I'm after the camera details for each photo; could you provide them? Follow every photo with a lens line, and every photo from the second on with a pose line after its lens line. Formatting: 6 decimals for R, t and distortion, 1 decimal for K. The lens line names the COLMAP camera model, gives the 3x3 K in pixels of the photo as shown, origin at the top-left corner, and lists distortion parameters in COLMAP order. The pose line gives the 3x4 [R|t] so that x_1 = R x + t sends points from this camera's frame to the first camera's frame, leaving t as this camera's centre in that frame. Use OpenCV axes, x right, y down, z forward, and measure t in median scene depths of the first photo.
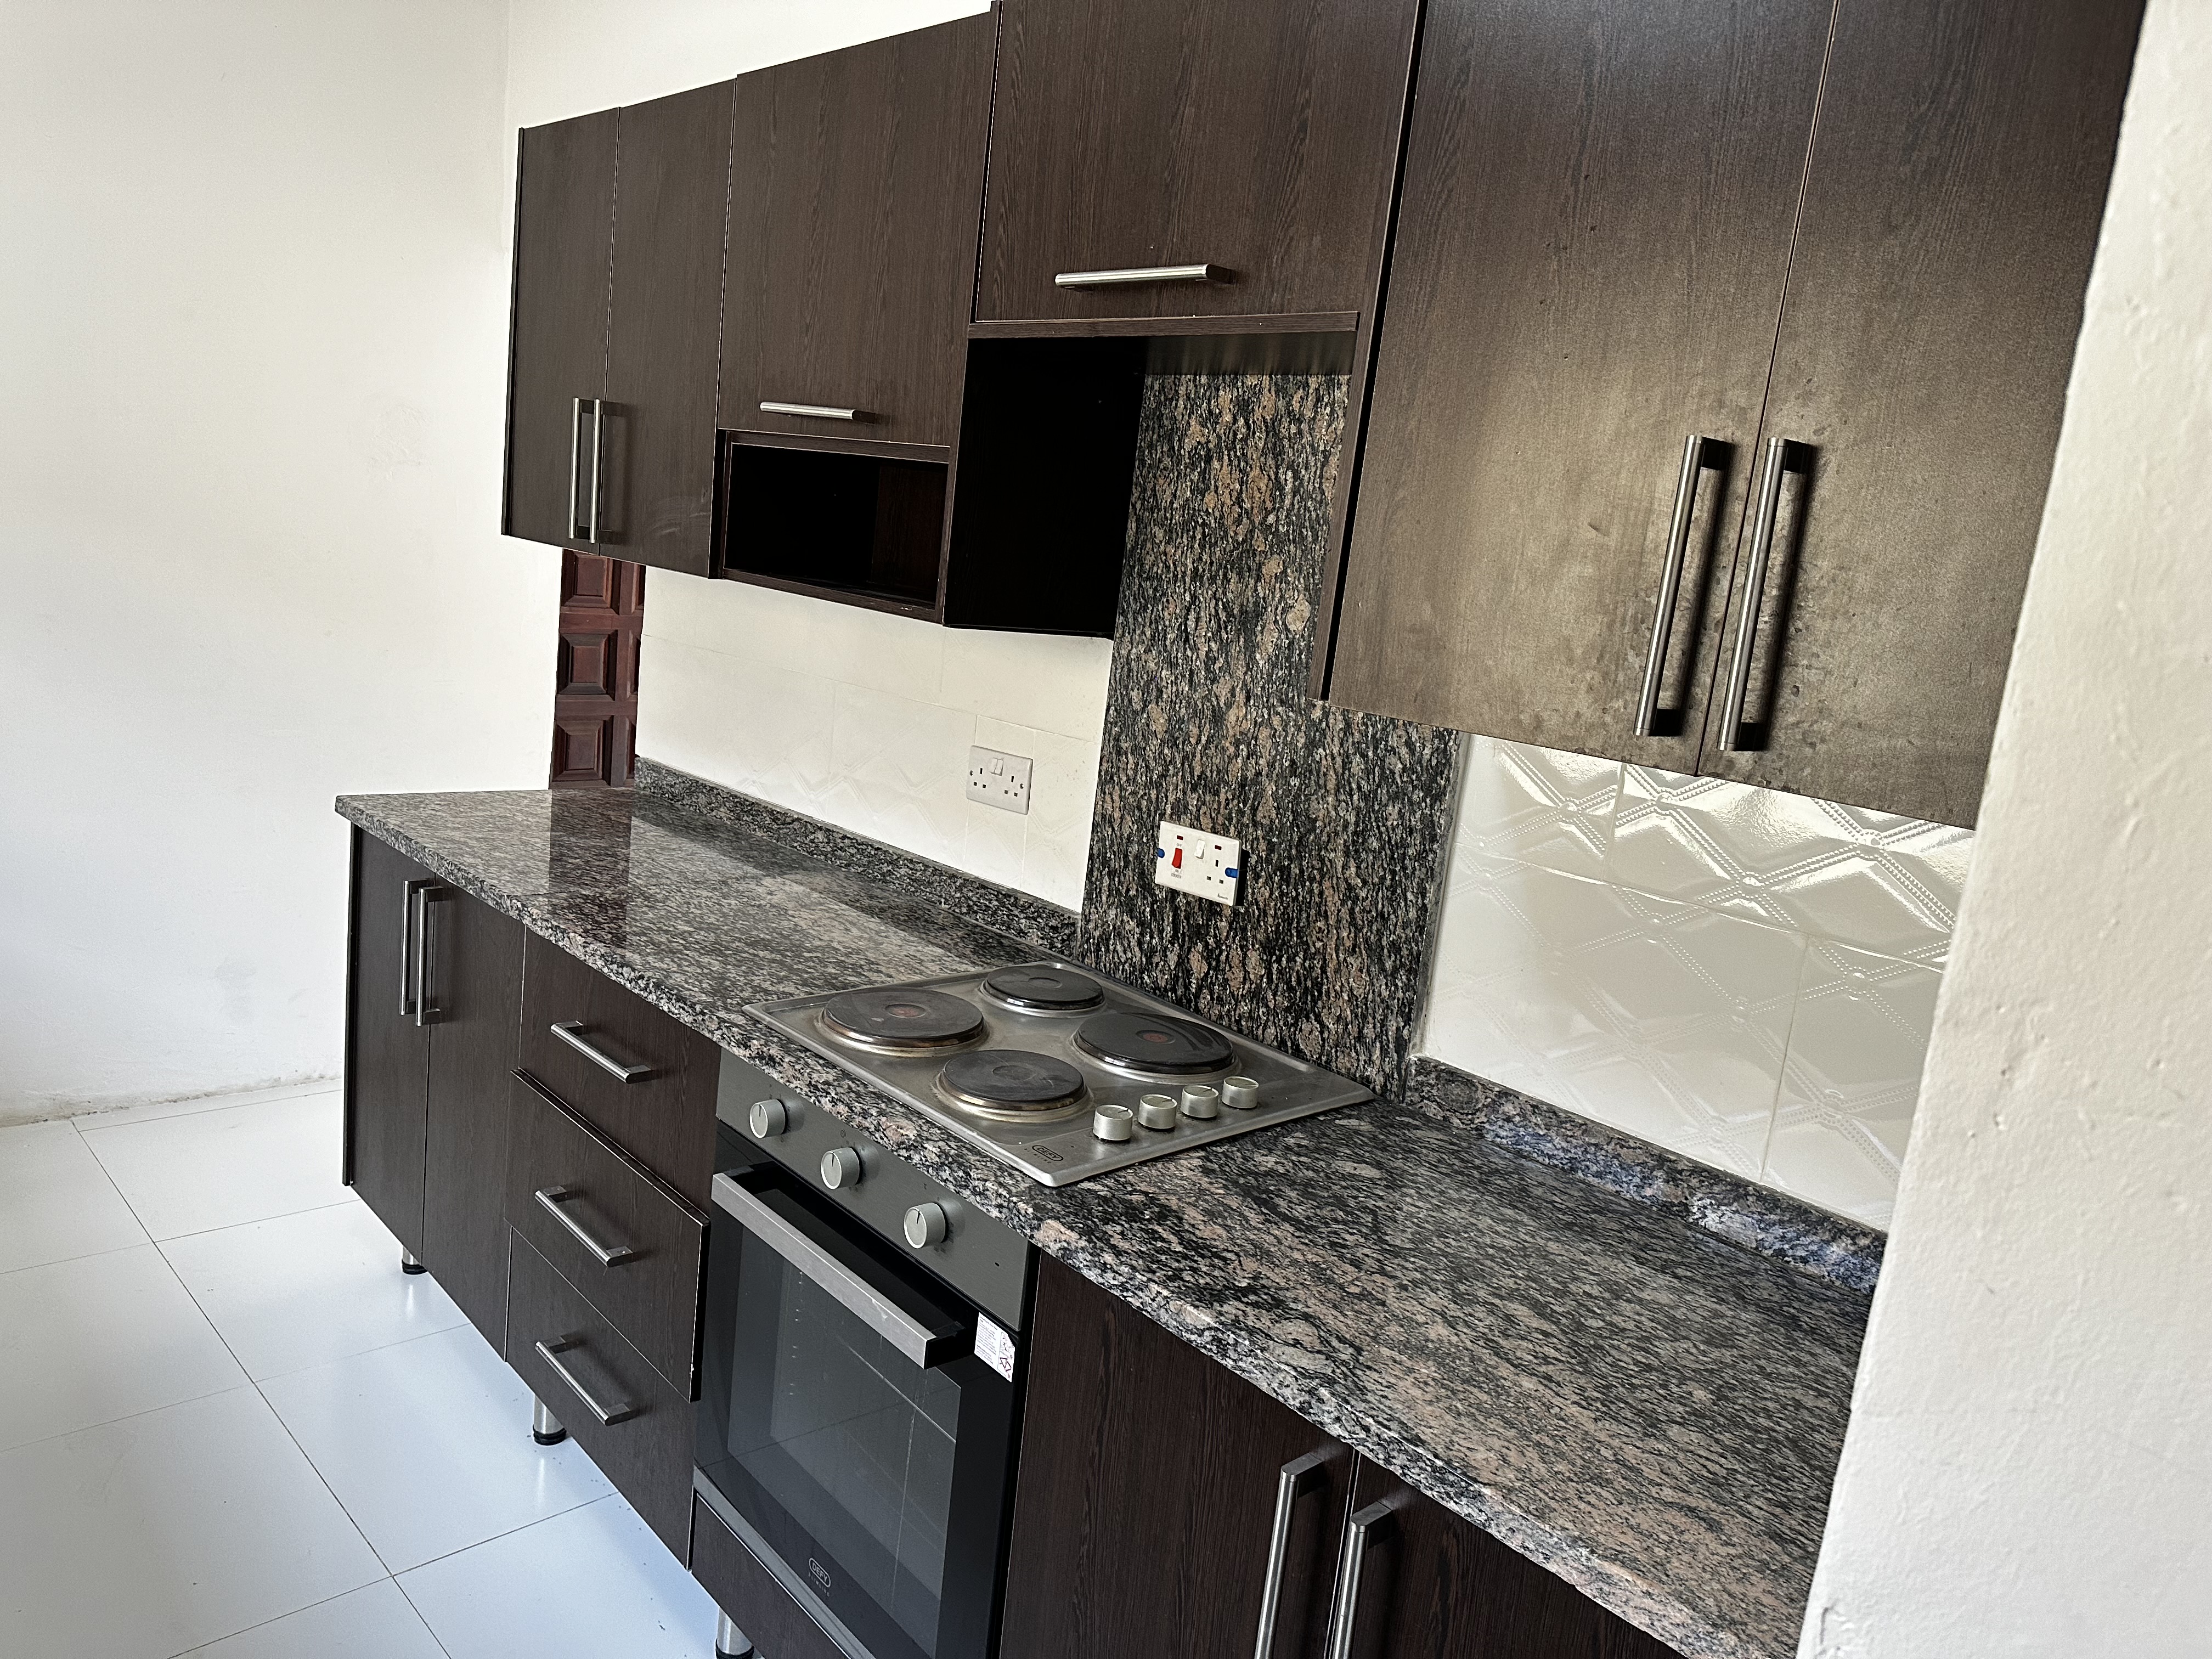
lens RADIAL K [[1540.8, 0, 1096.2], [0, 1540.8, 819.8], [0, 0, 1]] dist [0.176422, -0.354247]
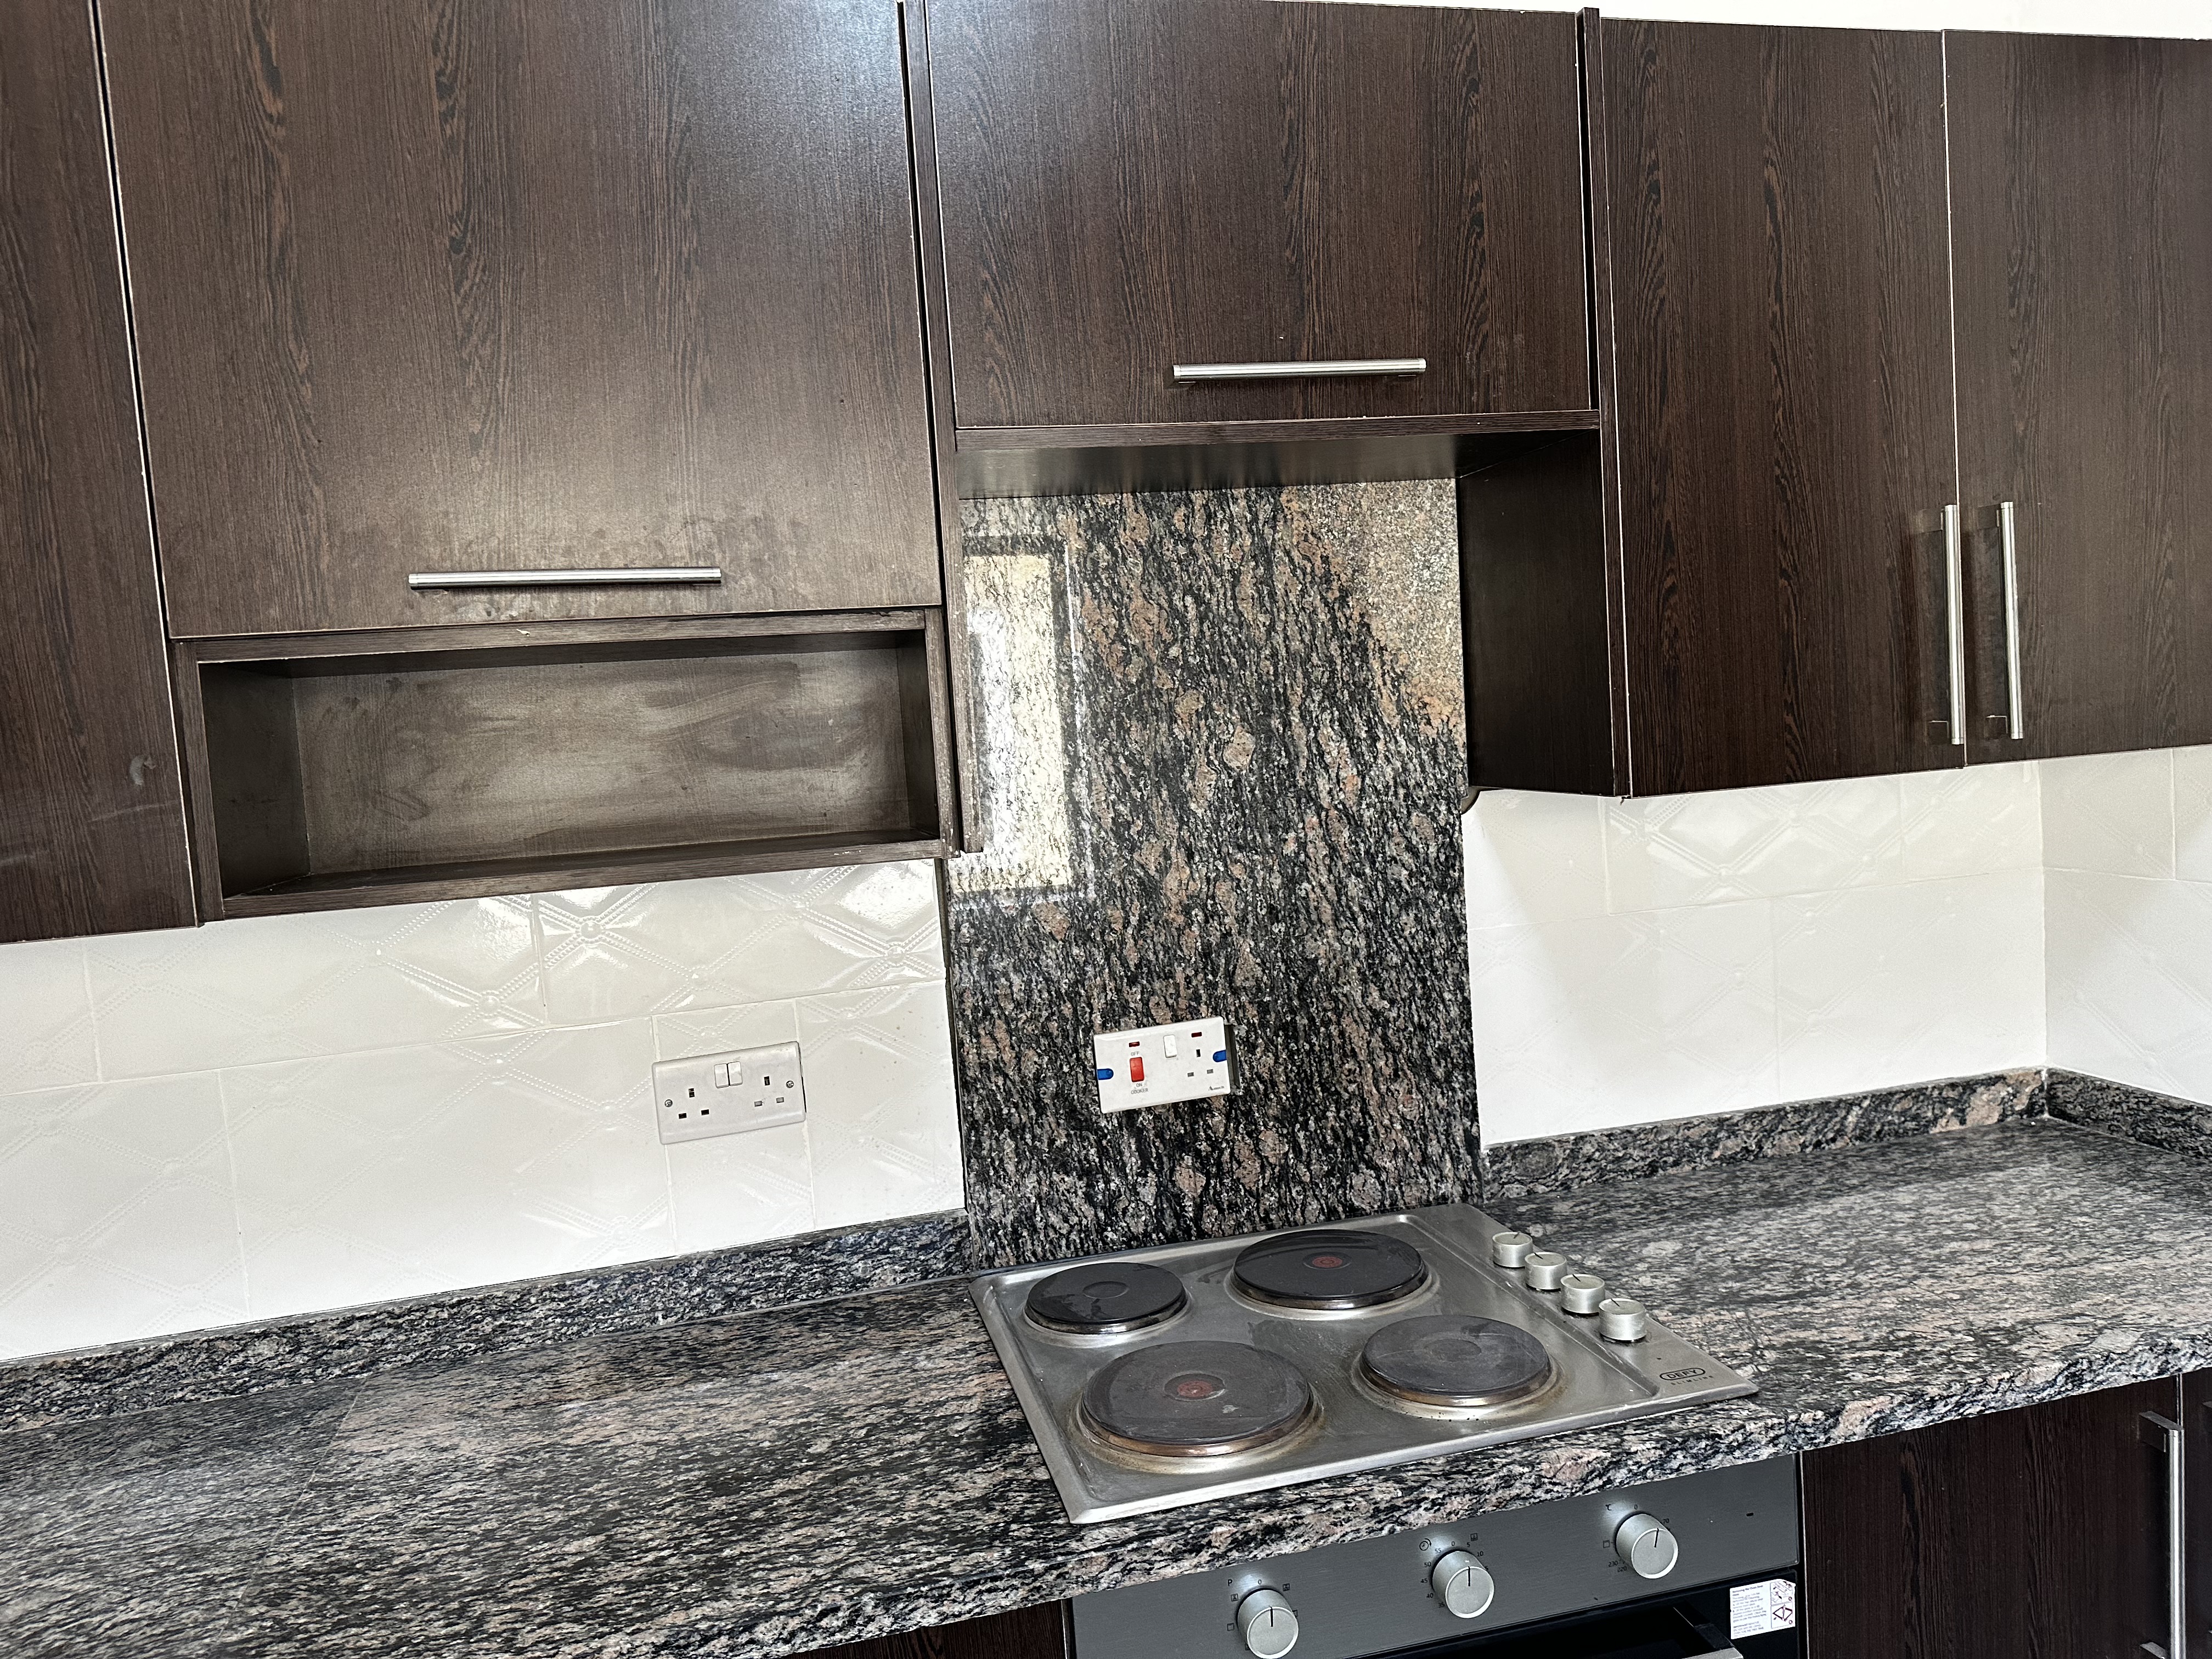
lens RADIAL K [[1549.3, 0, 1106.0], [0, 1549.3, 829.5], [0, 0, 1]] dist [0.157827, -0.282033]
pose [[0.468706, -0.209507, 0.858150, -0.694851], [0.280313, 0.956534, 0.080424, -0.183420], [-0.837699, 0.202855, 0.507061, 0.623312]]
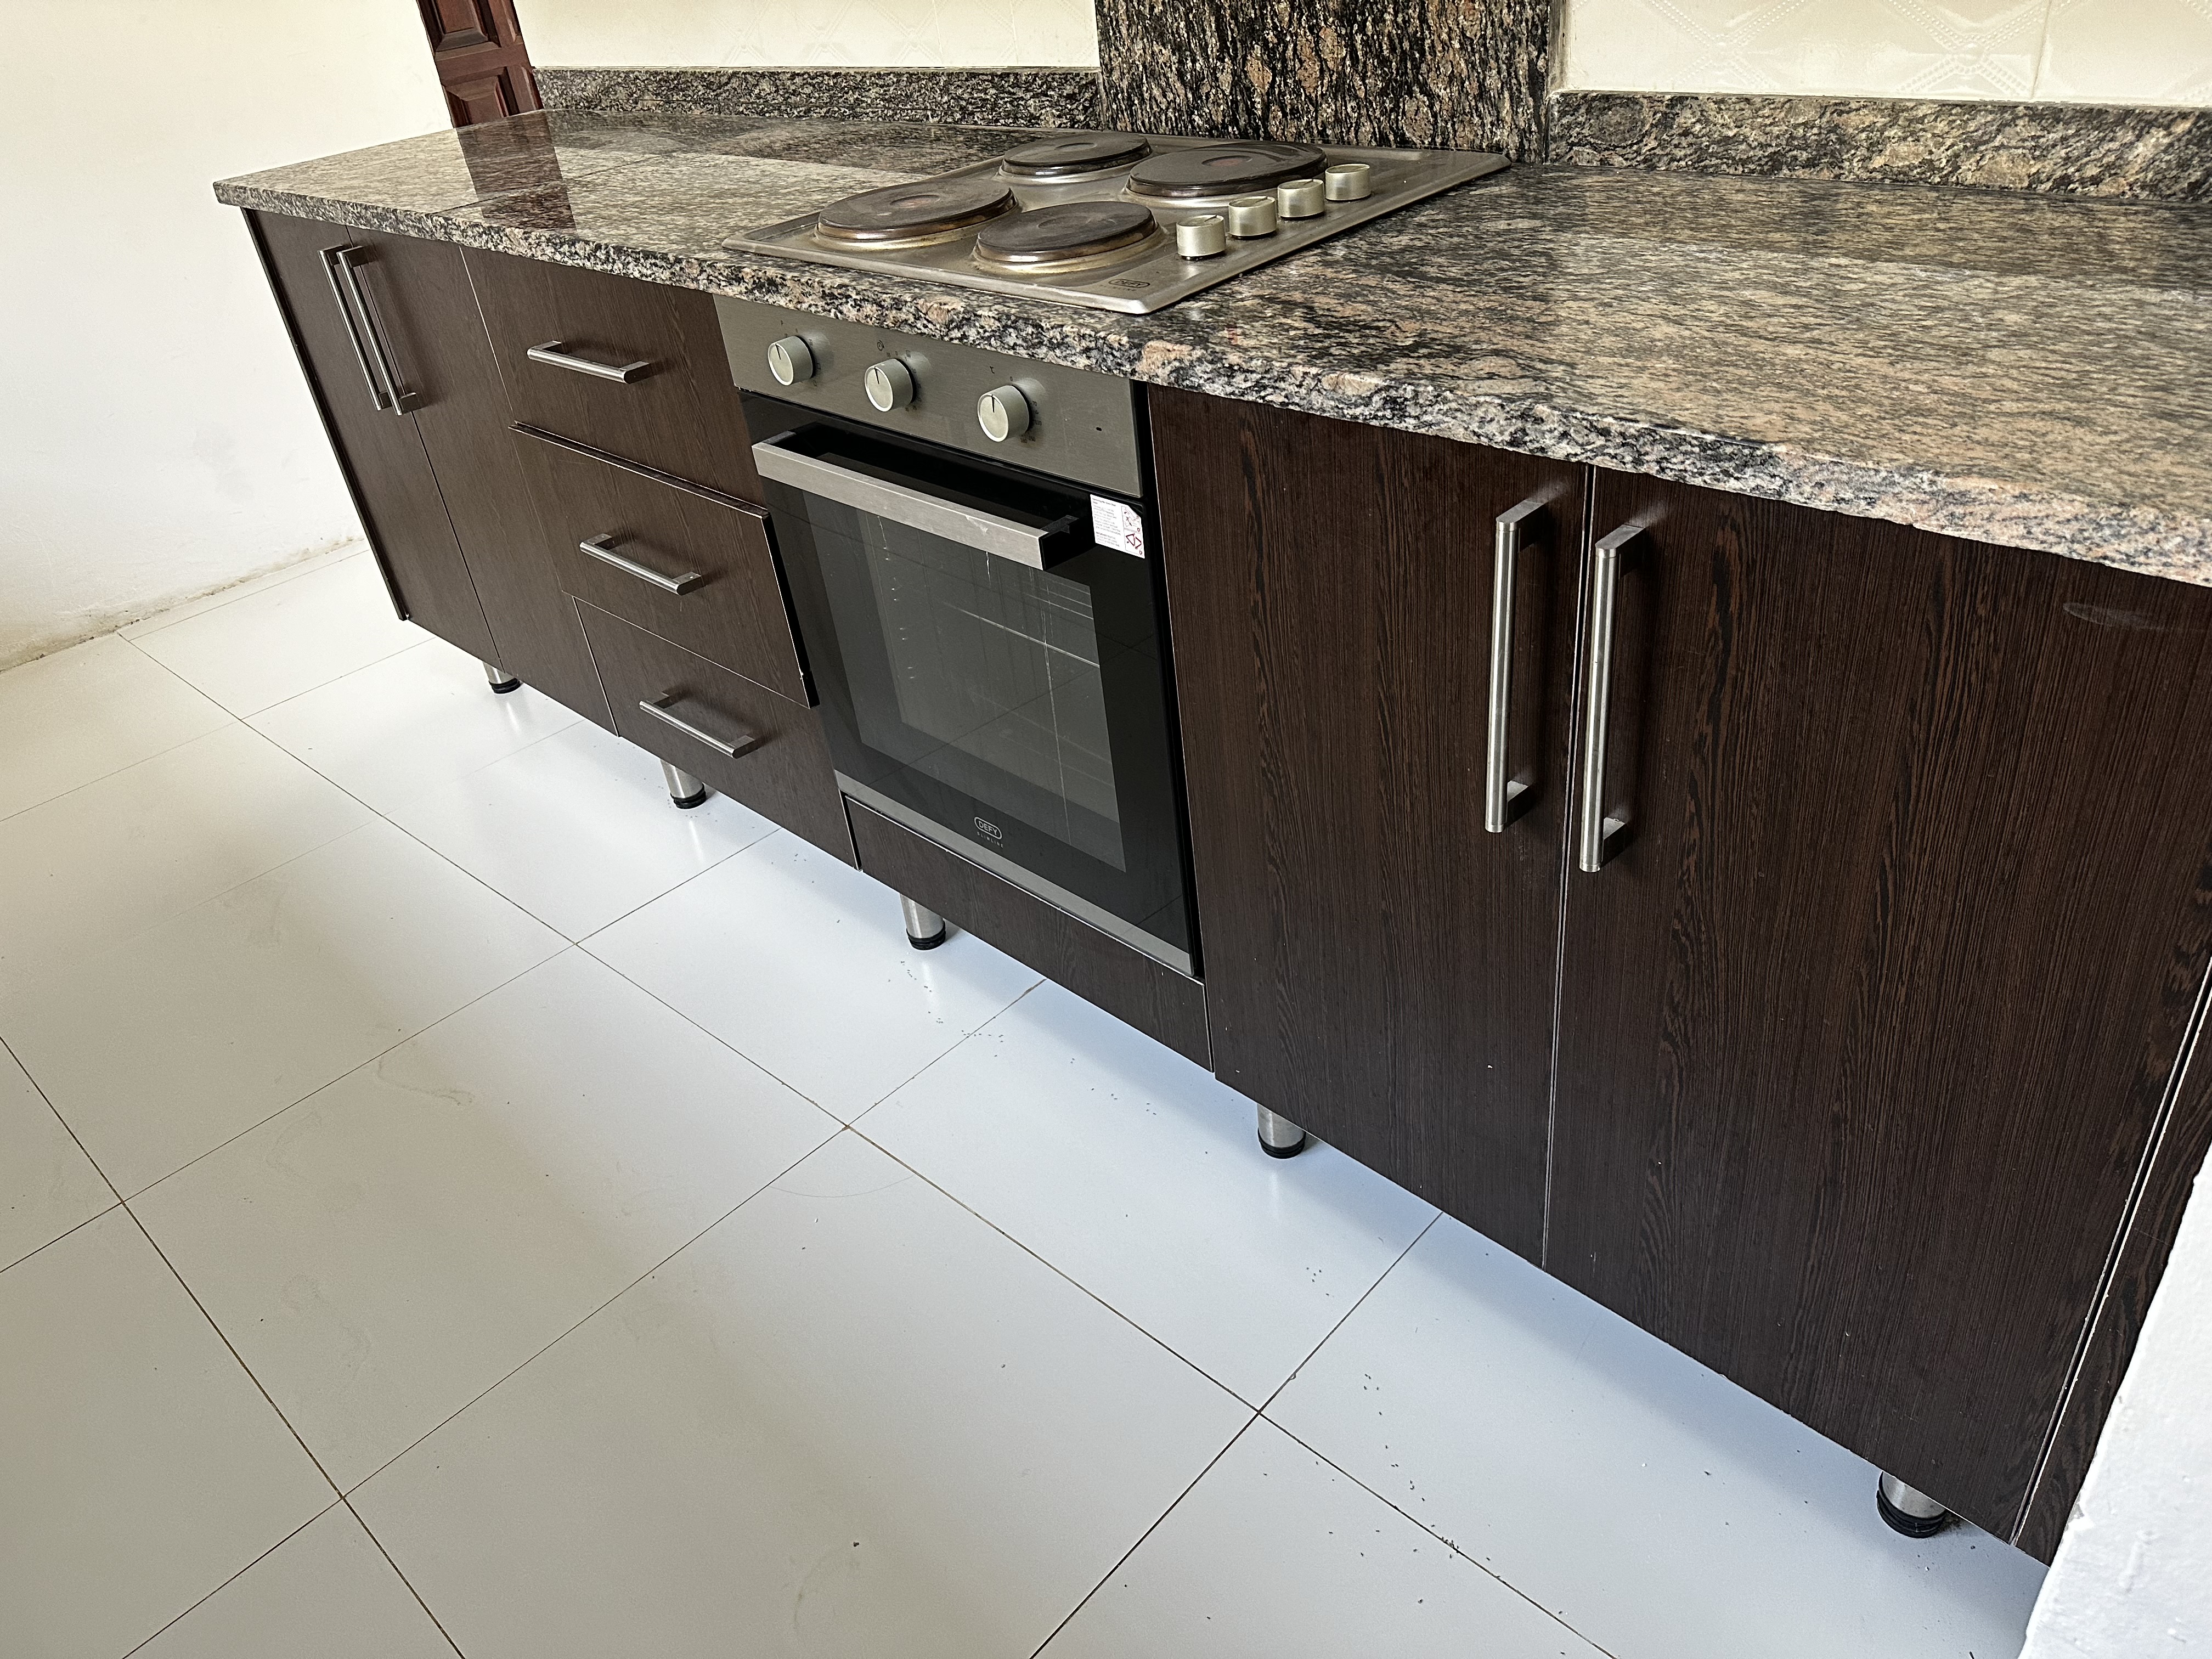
lens RADIAL K [[1540.8, 0, 1096.2], [0, 1540.8, 819.8], [0, 0, 1]] dist [0.176422, -0.354247]
pose [[0.975230, -0.207114, -0.077653, -0.034489], [0.221091, 0.902119, 0.370540, 0.131128], [-0.006692, -0.378531, 0.925565, 0.120819]]
